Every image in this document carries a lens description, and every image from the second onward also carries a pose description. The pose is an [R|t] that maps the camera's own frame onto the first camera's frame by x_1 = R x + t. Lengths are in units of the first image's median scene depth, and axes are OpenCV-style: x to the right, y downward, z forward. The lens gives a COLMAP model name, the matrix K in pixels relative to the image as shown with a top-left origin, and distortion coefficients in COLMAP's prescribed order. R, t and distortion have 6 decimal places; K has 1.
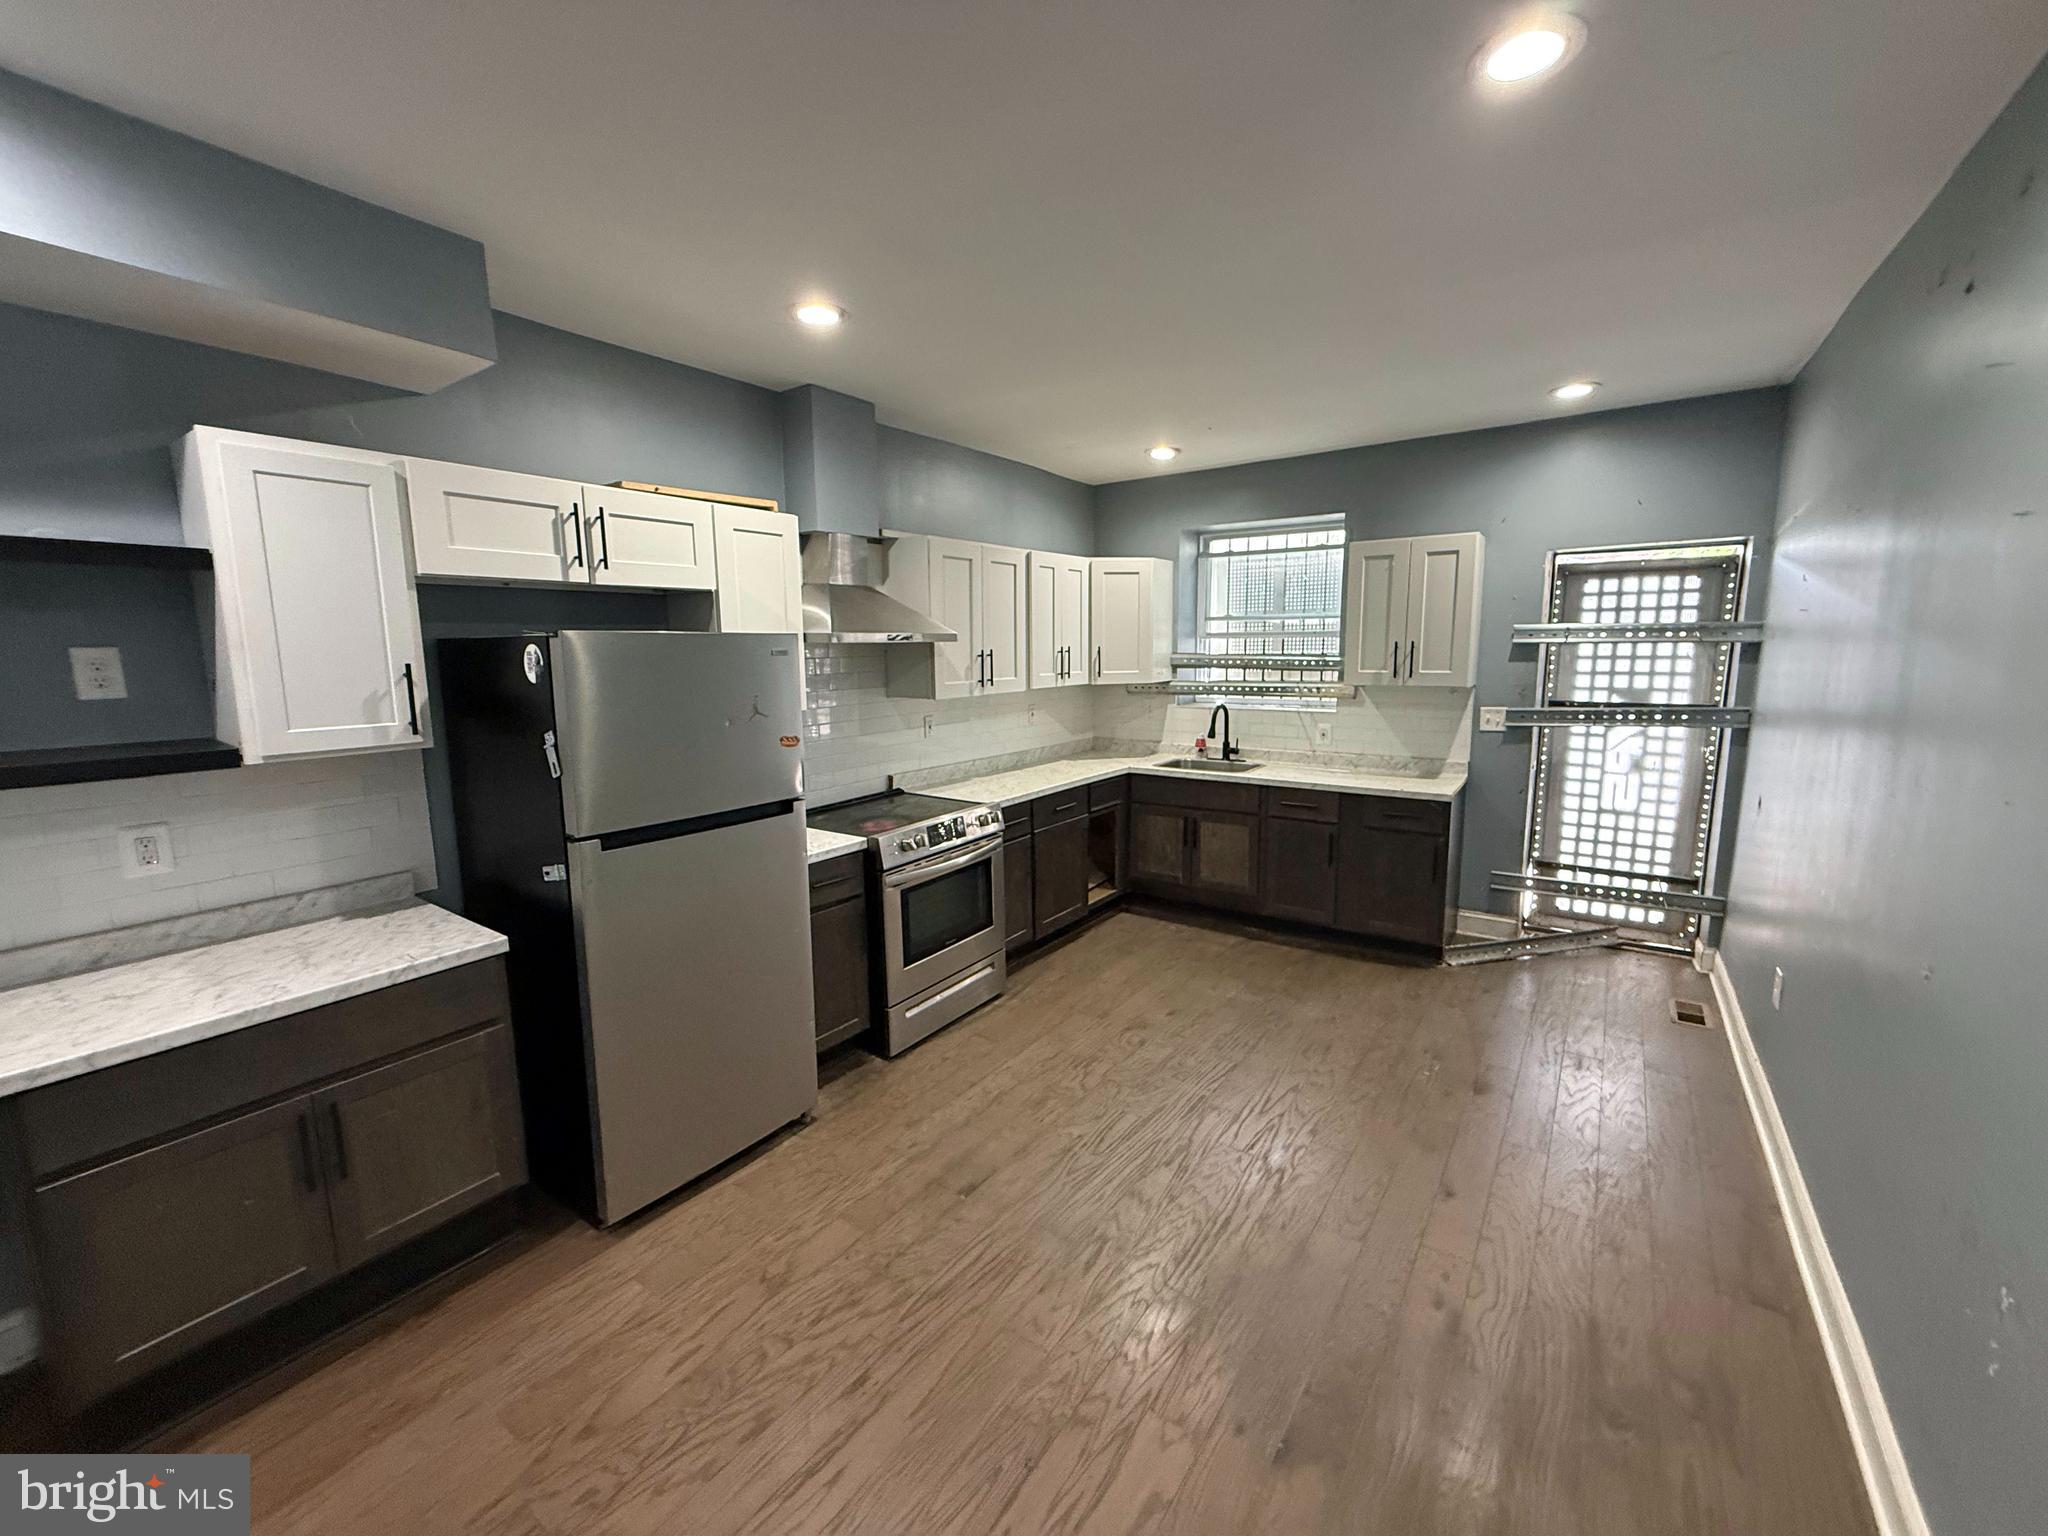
lens RADIAL K [[817.7, 0, 1022.3], [0, 817.7, 770.1], [0, 0, 1]] dist [-0.000705, -0.000390]
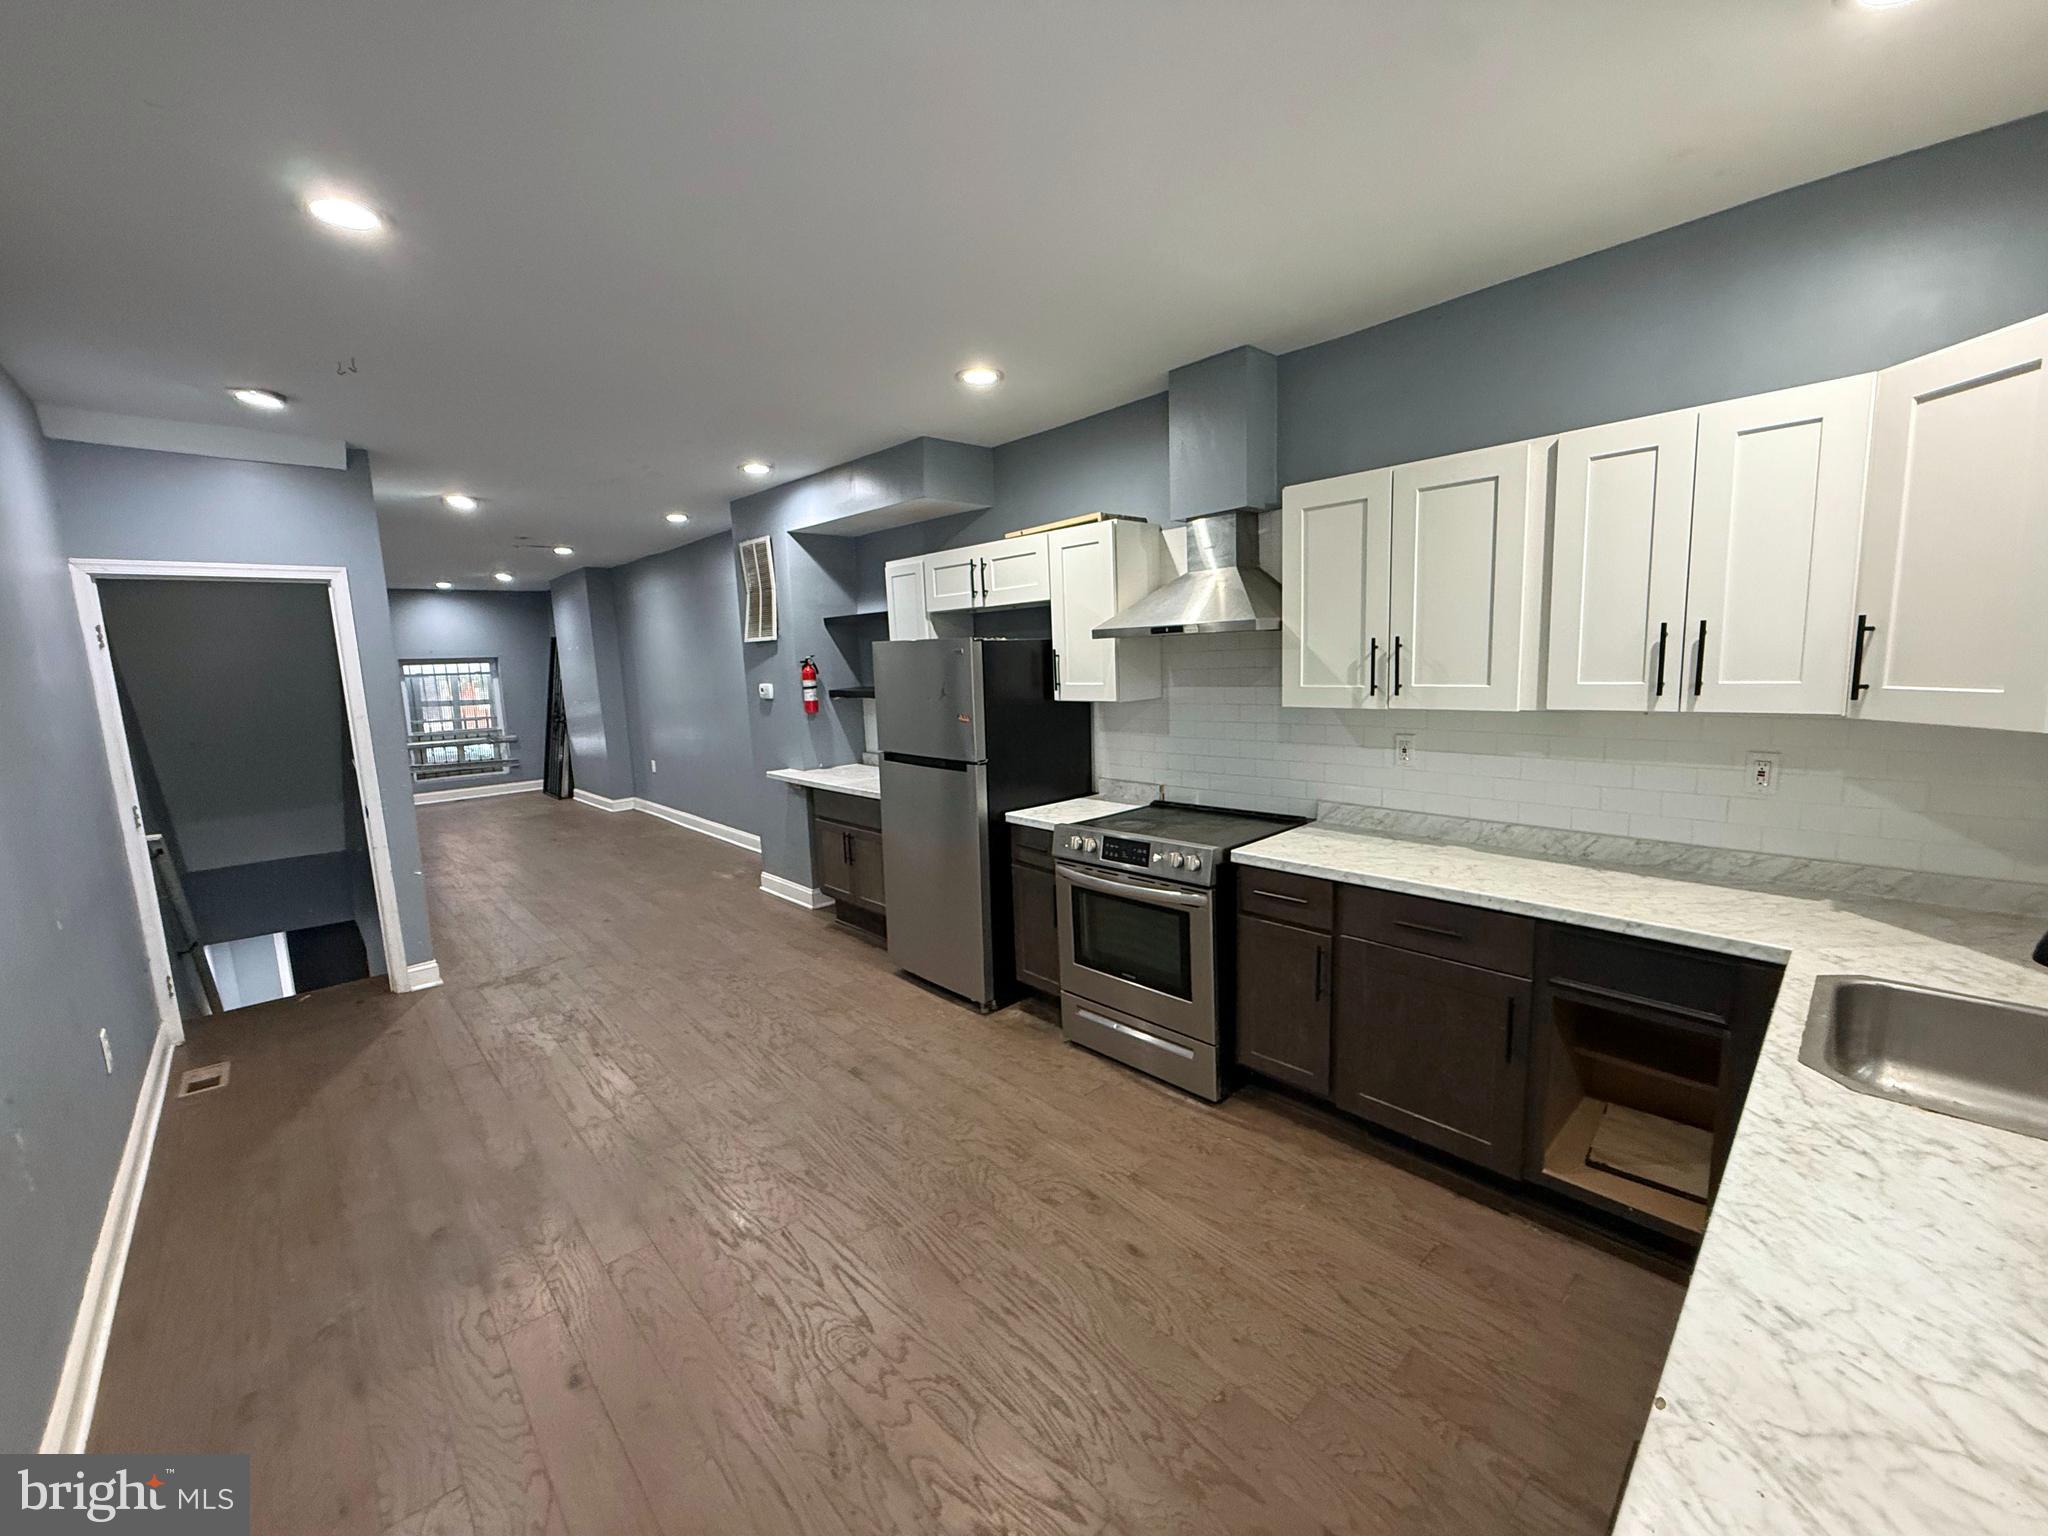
lens RADIAL K [[817.7, 0, 1023.2], [0, 817.7, 764.1], [0, 0, 1]] dist [-0.000705, -0.000390]
pose [[-0.200271, 0.150140, -0.968168, 0.689396], [-0.110948, 0.978356, 0.174670, -0.142029], [0.973438, 0.142397, -0.179279, 0.924845]]
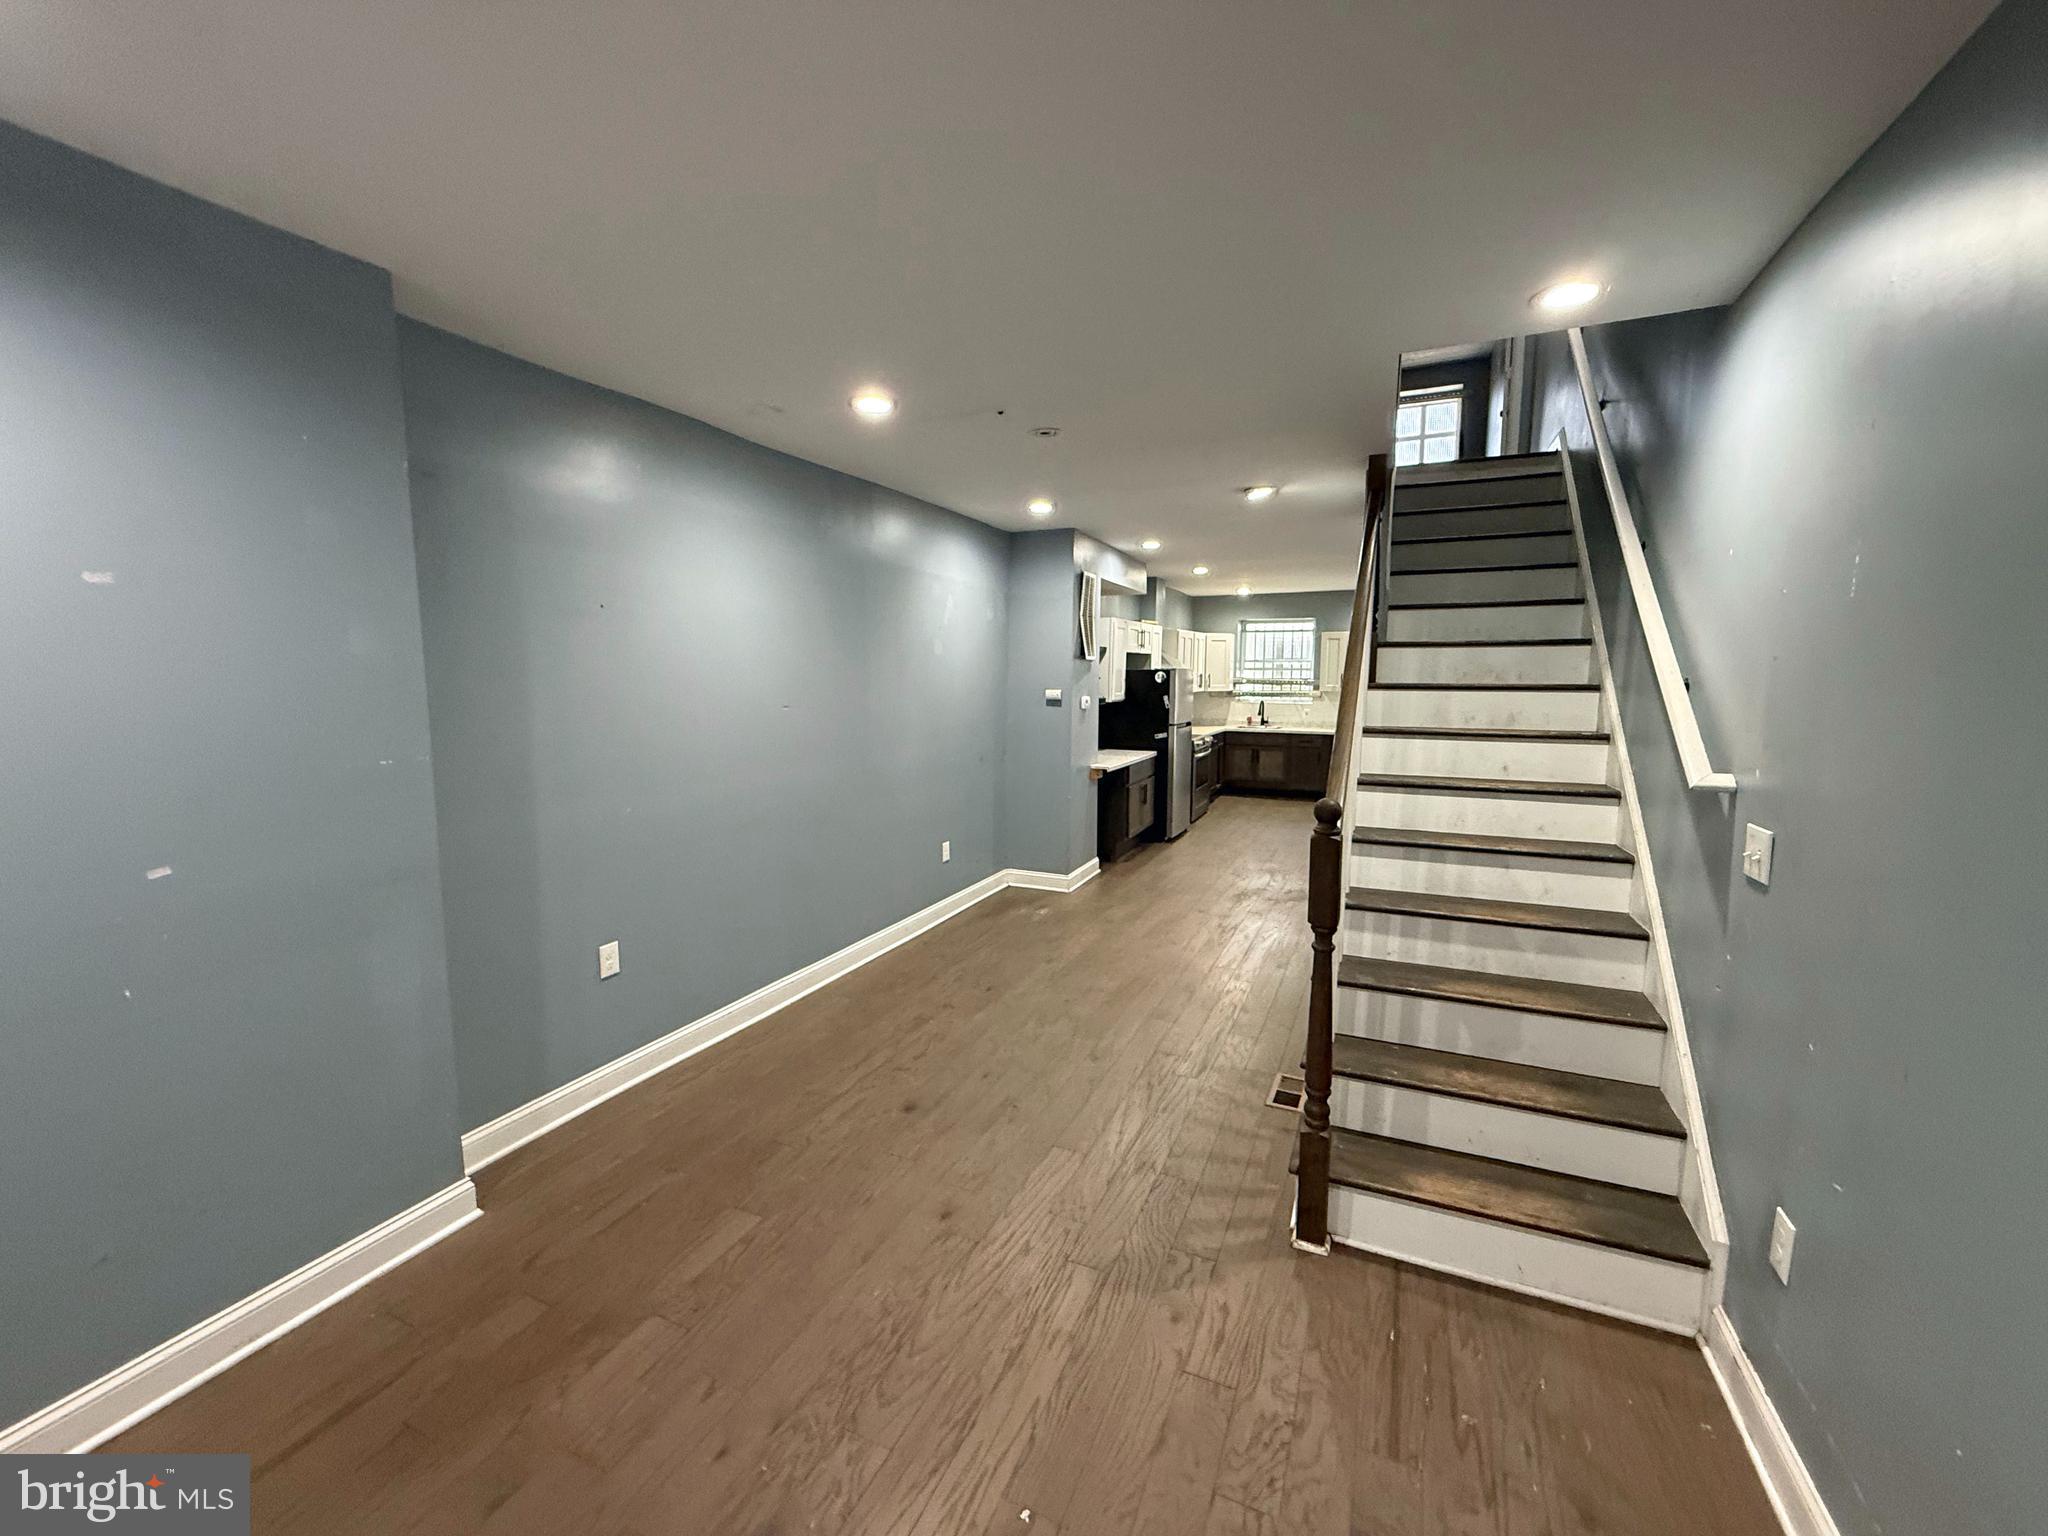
lens RADIAL K [[817.7, 0, 1022.7], [0, 817.7, 766.8], [0, 0, 1]] dist [-0.000705, -0.000390]
pose [[0.982311, -0.006843, 0.187130, -0.944242], [0.013374, 0.999344, -0.033663, 0.192590], [-0.186777, 0.035570, 0.981758, -1.219939]]
